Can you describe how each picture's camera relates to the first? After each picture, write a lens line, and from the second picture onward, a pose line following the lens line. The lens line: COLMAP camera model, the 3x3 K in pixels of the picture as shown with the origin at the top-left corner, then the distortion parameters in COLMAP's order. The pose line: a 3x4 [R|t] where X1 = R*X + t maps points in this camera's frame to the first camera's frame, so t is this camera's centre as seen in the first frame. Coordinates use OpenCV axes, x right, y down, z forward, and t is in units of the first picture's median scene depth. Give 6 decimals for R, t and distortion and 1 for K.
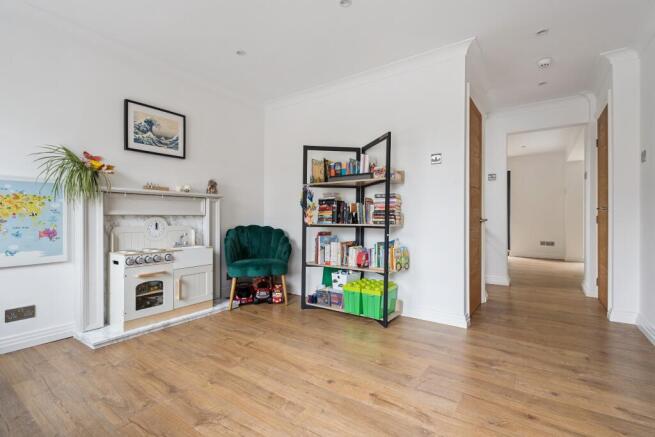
lens RADIAL K [[303.8, 0, 327.7], [0, 303.8, 218.0], [0, 0, 1]] dist [-0.001092, 0.000090]
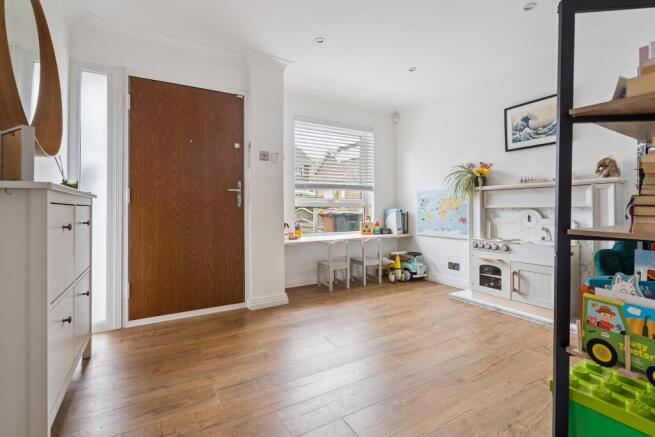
lens RADIAL K [[303.8, 0, 327.0], [0, 303.8, 207.4], [0, 0, 1]] dist [-0.001092, 0.000090]
pose [[-0.405489, -0.003975, -0.914091, 0.685821], [0.002819, 0.999980, -0.005599, -0.007126], [0.914095, -0.004847, -0.405470, 0.849305]]
